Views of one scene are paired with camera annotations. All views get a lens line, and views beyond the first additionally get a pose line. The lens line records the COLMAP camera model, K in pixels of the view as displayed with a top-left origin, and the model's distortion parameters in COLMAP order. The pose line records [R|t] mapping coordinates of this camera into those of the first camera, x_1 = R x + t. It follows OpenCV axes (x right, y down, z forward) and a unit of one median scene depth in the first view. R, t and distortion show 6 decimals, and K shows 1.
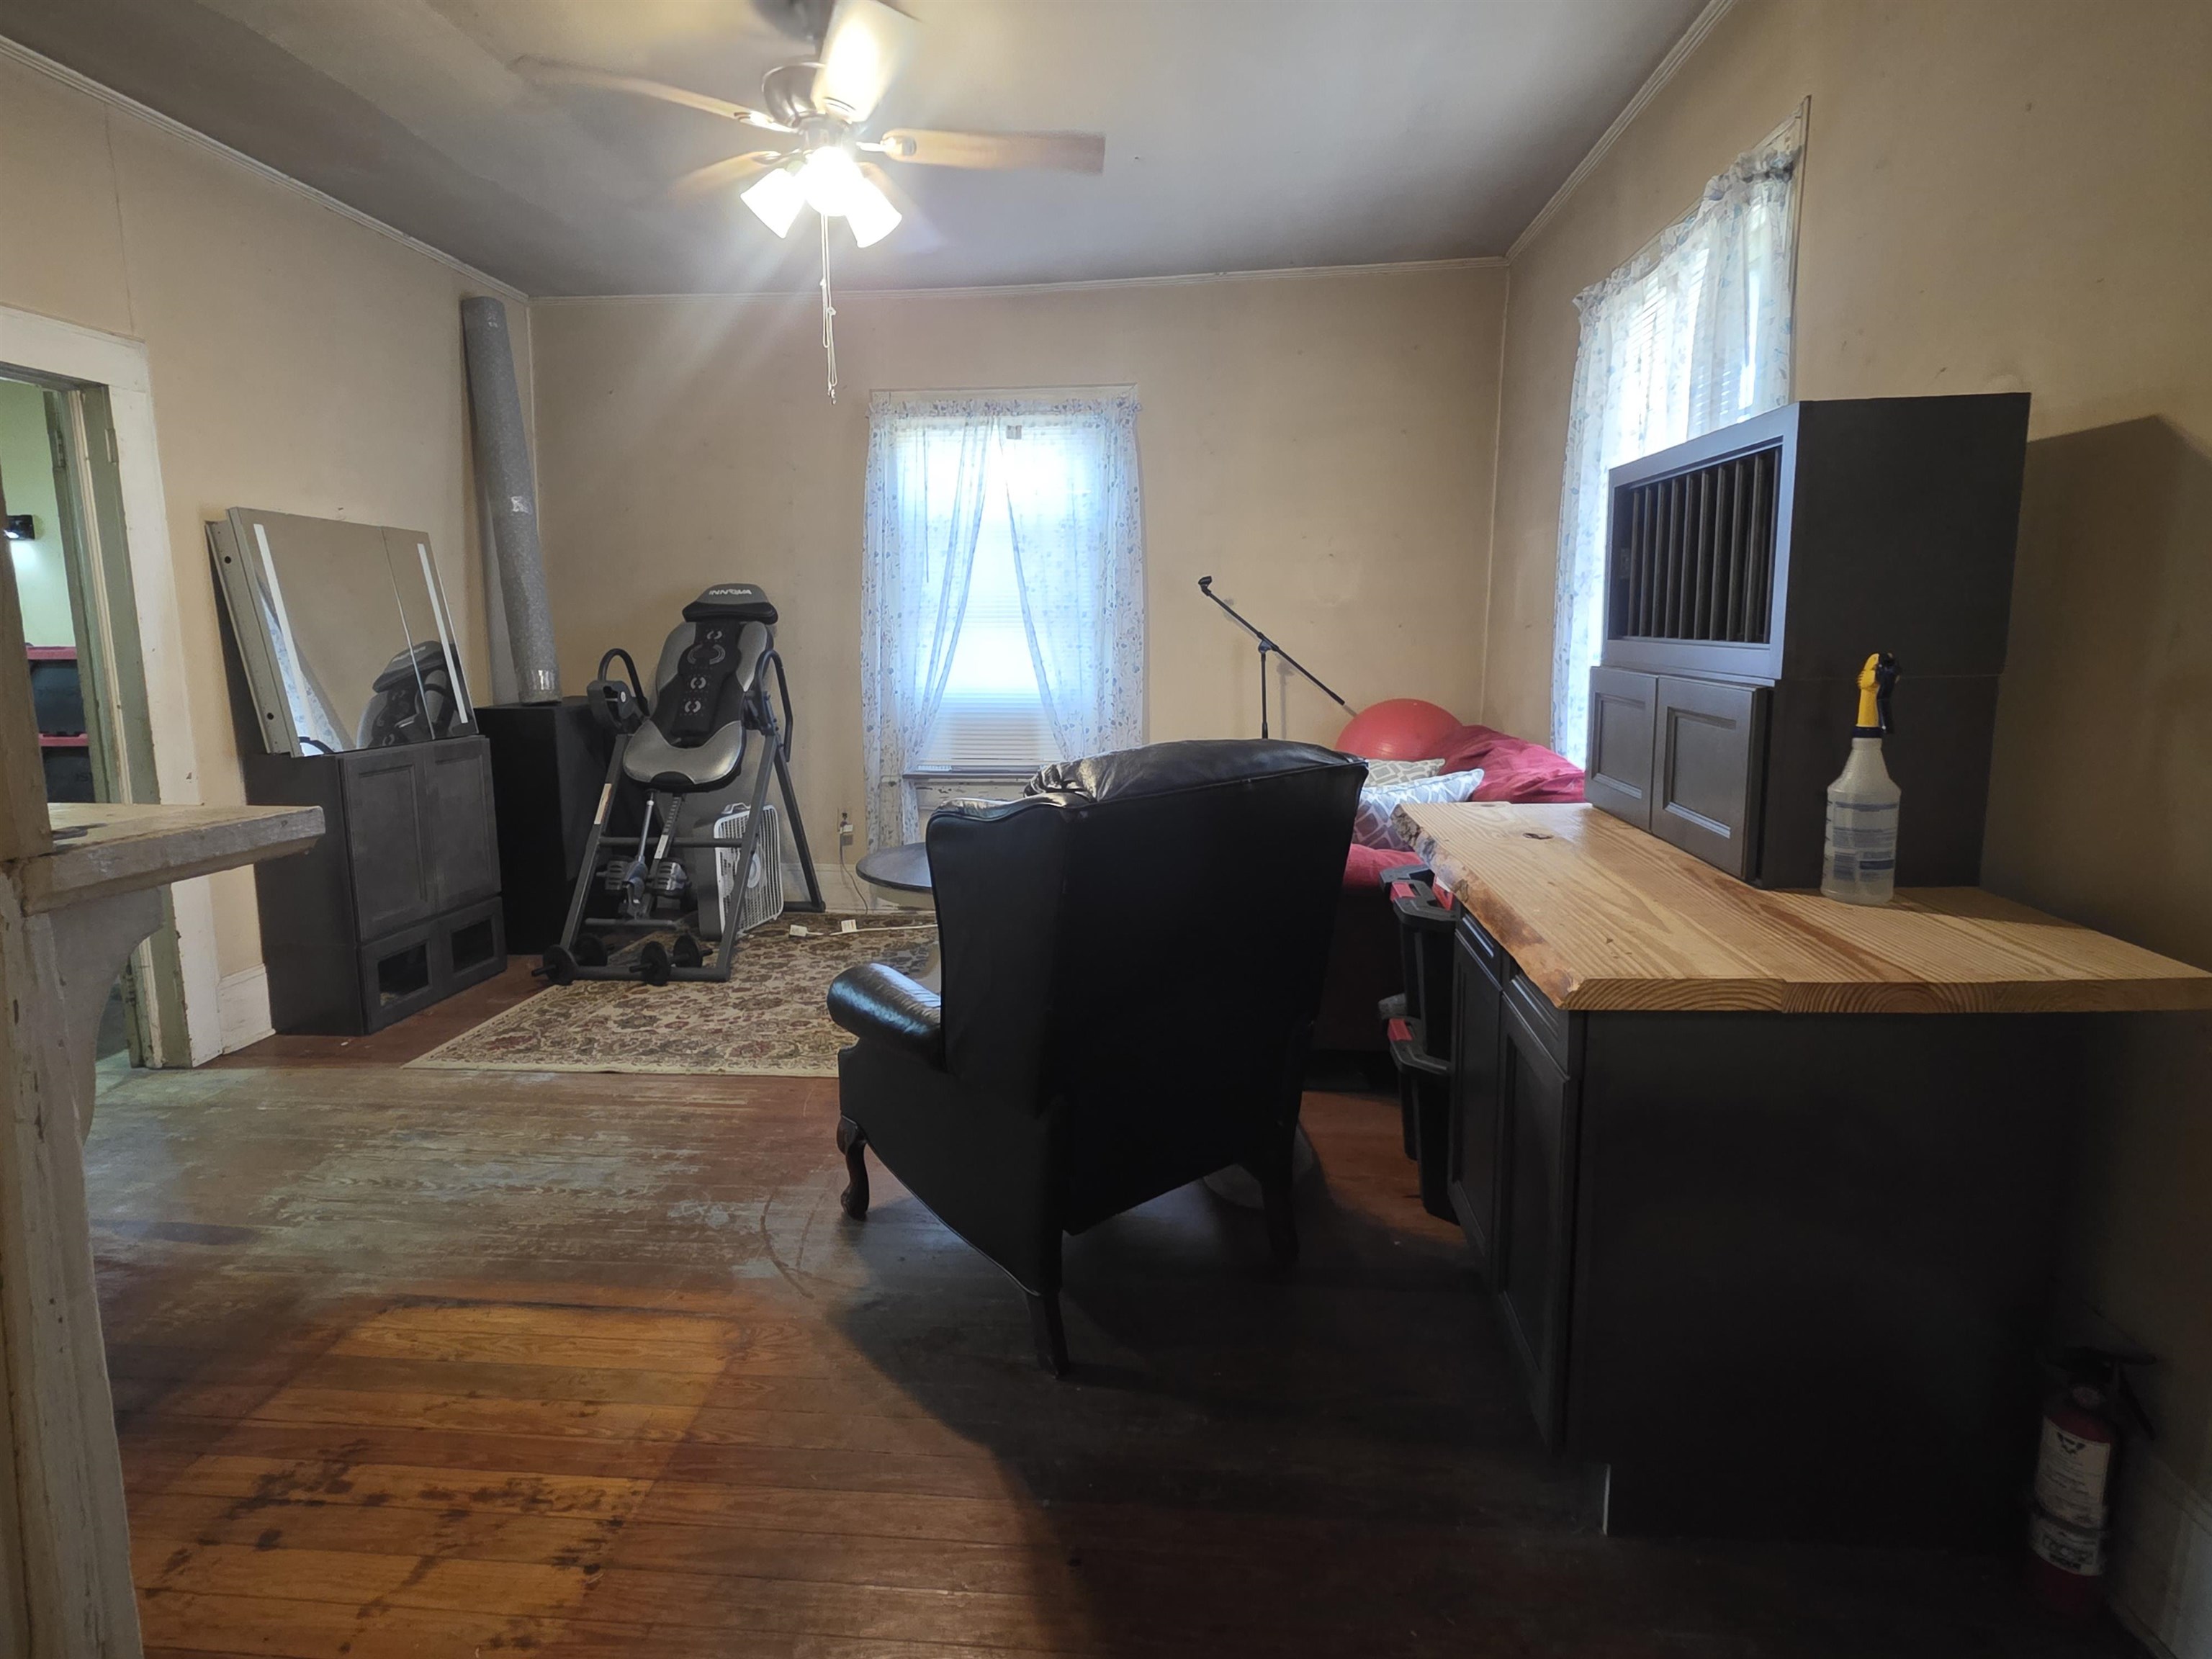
lens RADIAL K [[1146.5, 0, 1111.6], [0, 1146.5, 794.1], [0, 0, 1]] dist [0.003421, -0.001448]
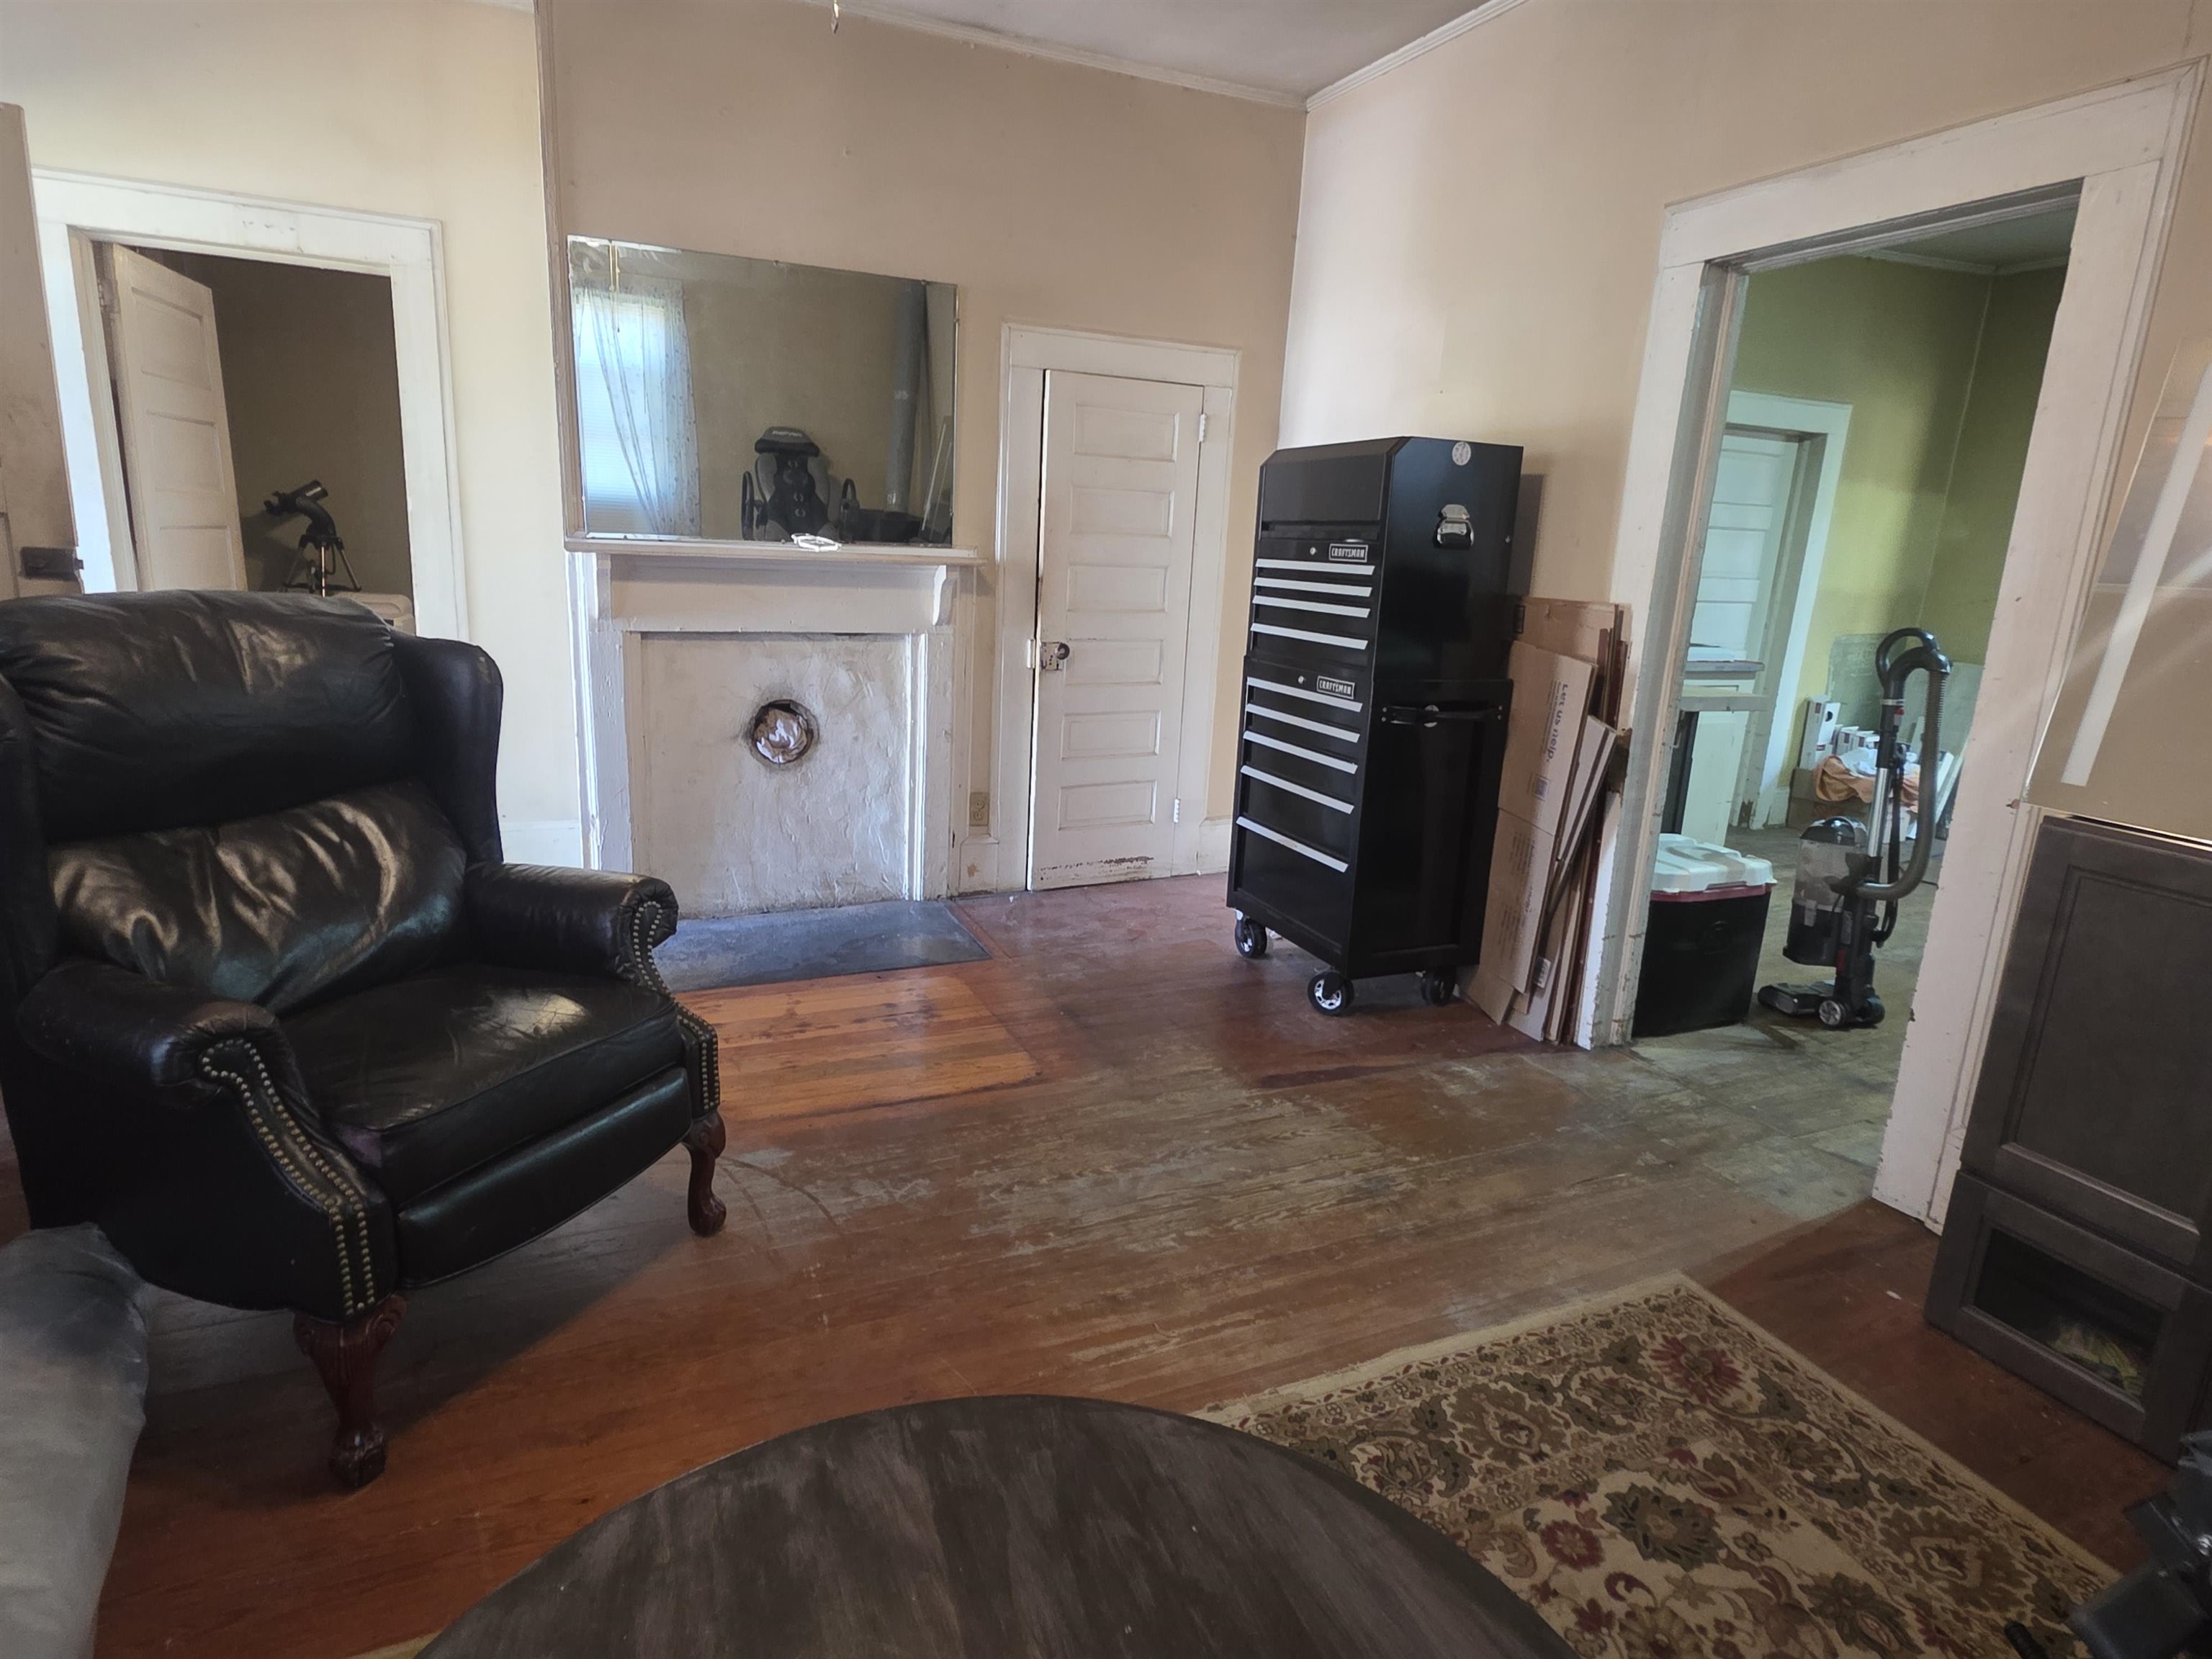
lens RADIAL K [[1185.2, 0, 1111.4], [0, 1185.2, 784.8], [0, 0, 1]] dist [0.000552, -0.000255]
pose [[-0.870023, 0.058555, -0.489521, -0.058832], [-0.119253, 0.938442, 0.324200, -0.172850], [0.478371, 0.340439, -0.809483, 1.260551]]
